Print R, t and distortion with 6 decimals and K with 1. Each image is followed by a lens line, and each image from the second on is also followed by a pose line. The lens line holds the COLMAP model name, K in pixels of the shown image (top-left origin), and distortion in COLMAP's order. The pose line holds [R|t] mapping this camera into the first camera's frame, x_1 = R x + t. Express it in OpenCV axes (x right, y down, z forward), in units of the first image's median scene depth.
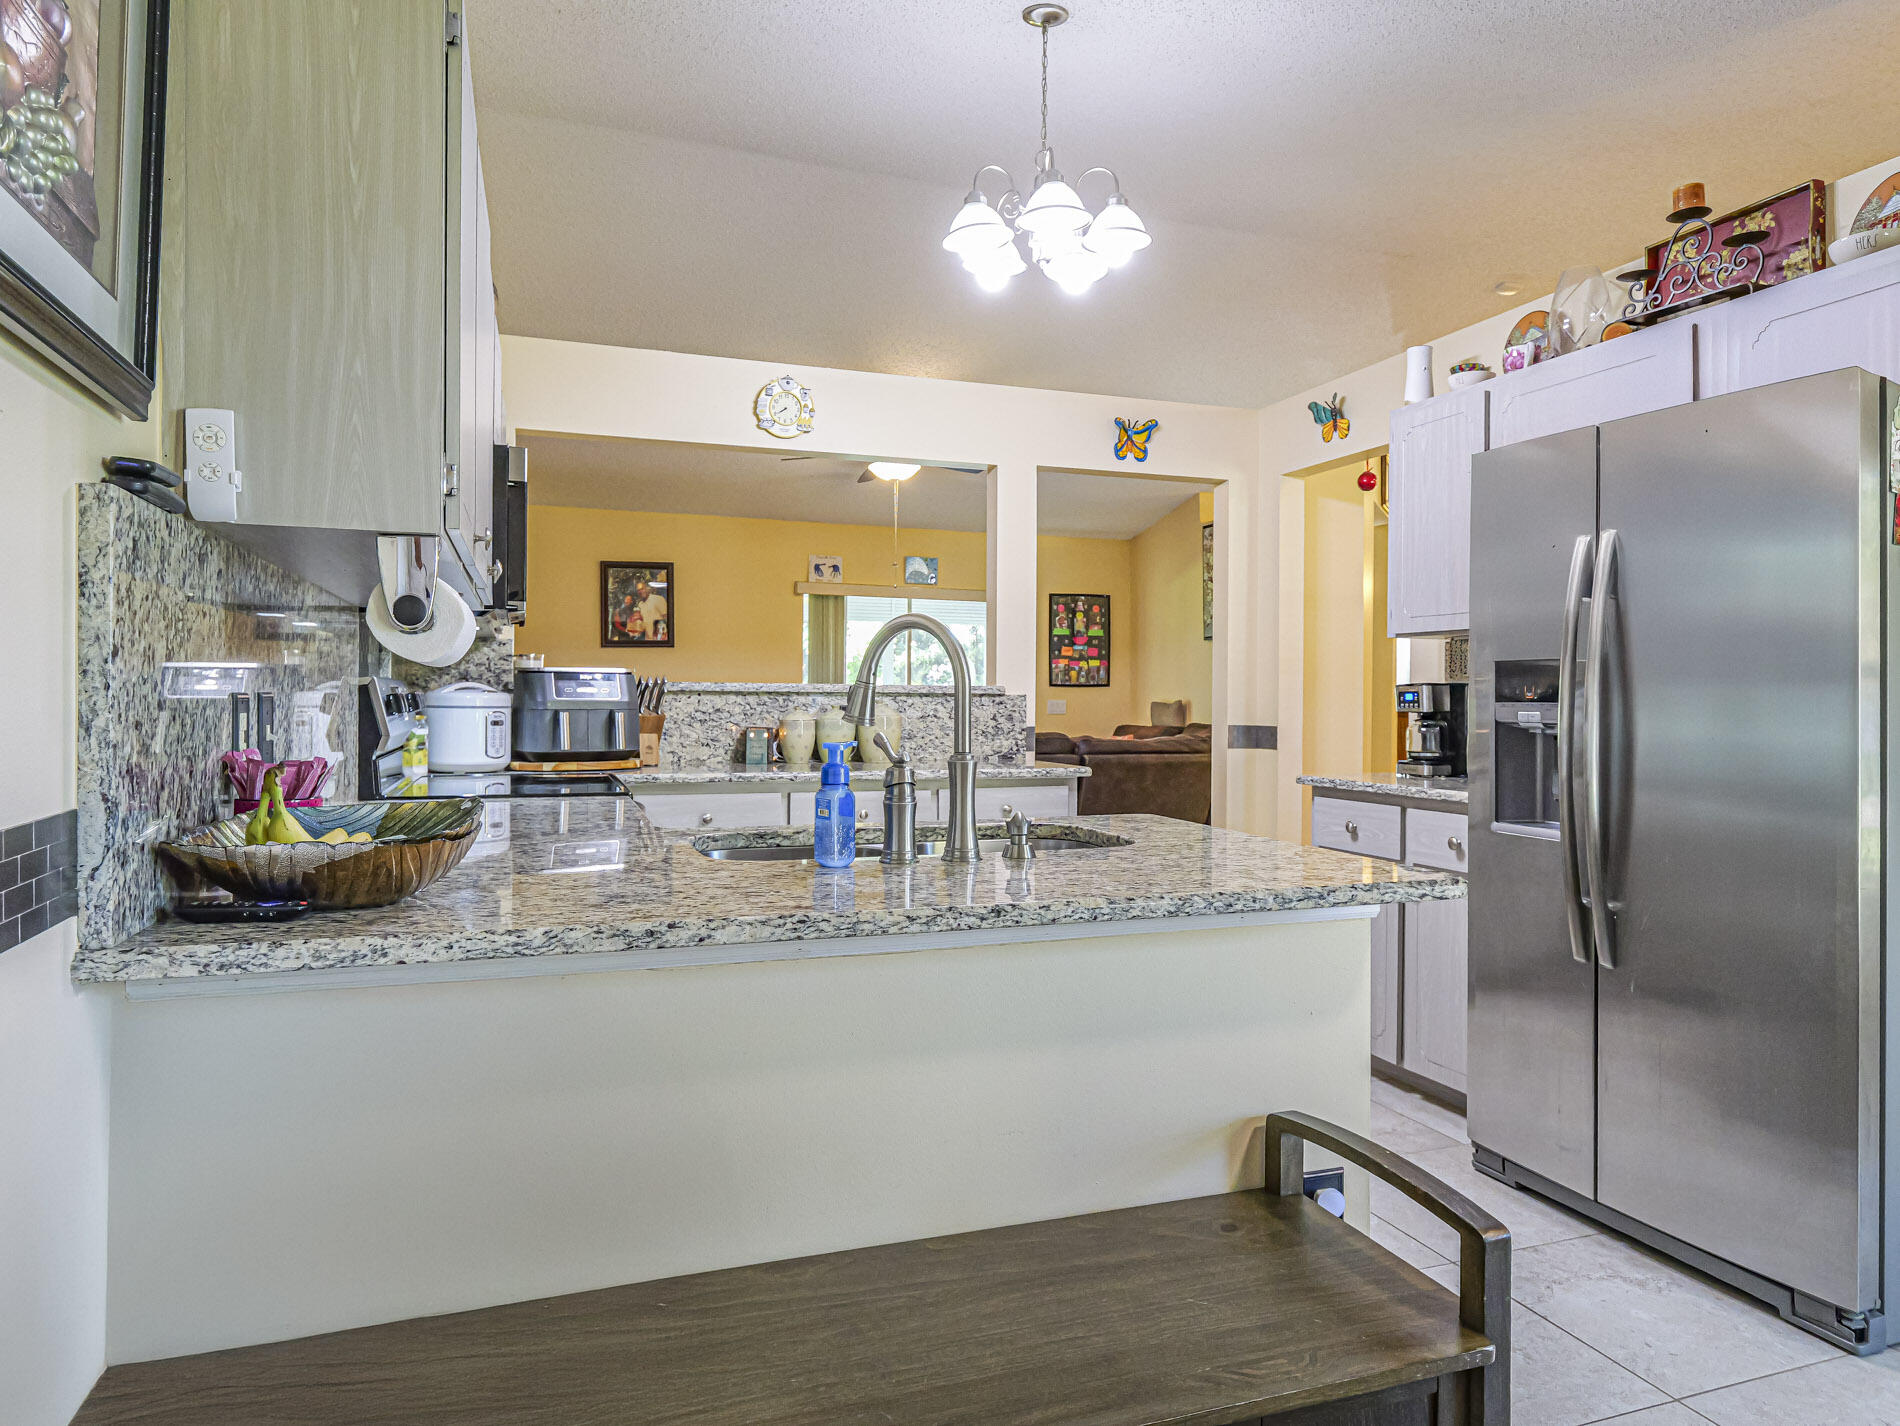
lens RADIAL K [[1189.7, 0, 950.0], [0, 1189.7, 713.0], [0, 0, 1]] dist [0.000209, 0.000039]
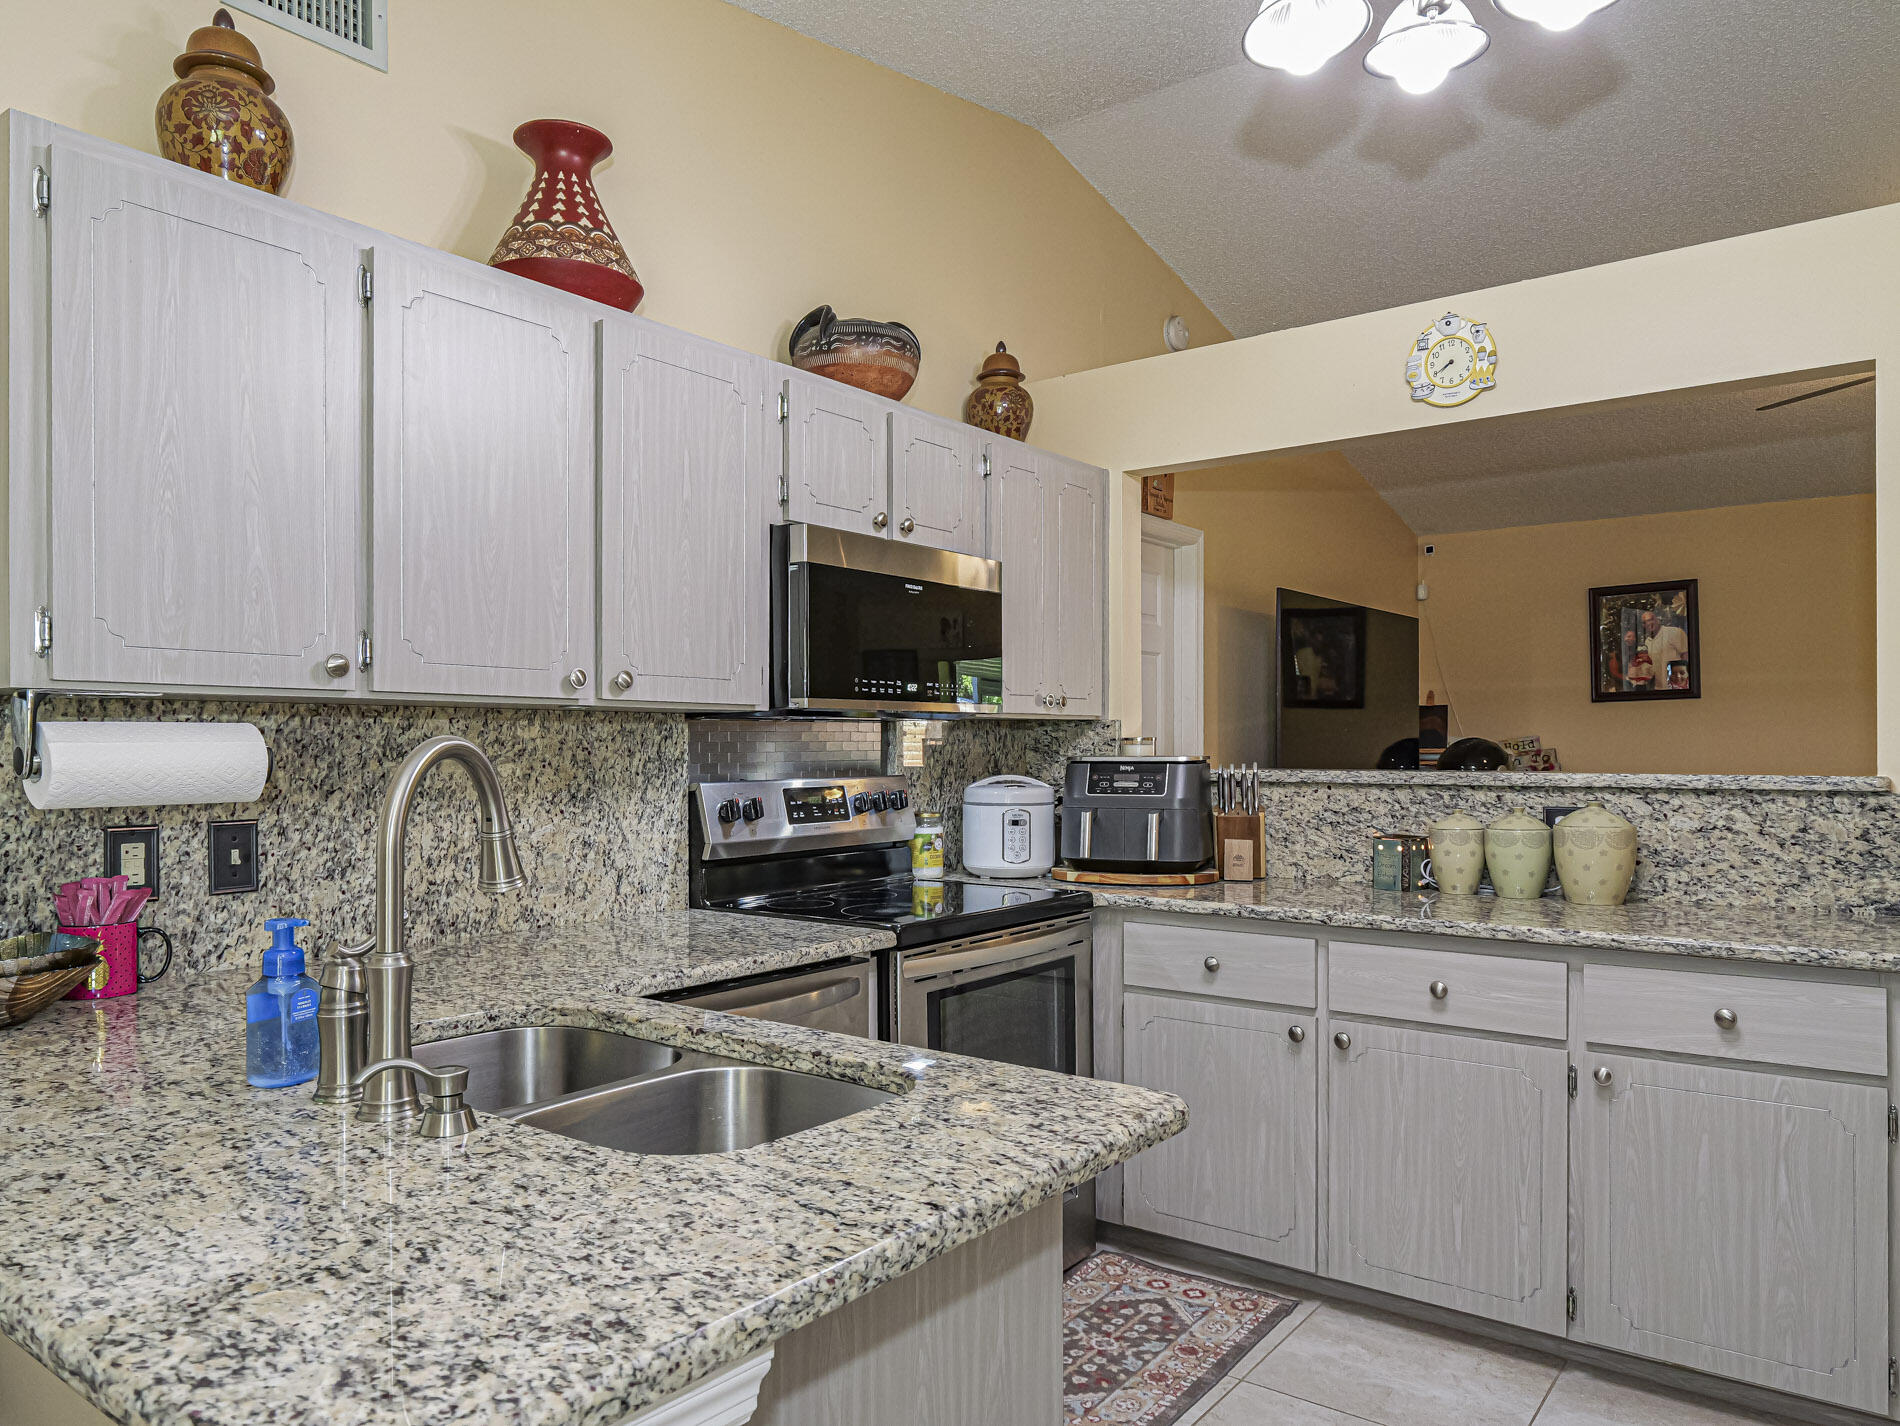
lens RADIAL K [[1314.0, 0, 948.0], [0, 1314.0, 745.0], [0, 0, 1]] dist [0.000479, -0.000502]
pose [[0.547588, -0.008224, -0.836708, 0.324302], [-0.002811, 0.999928, -0.011668, -0.030517], [0.836743, 0.008741, 0.547526, 0.358741]]
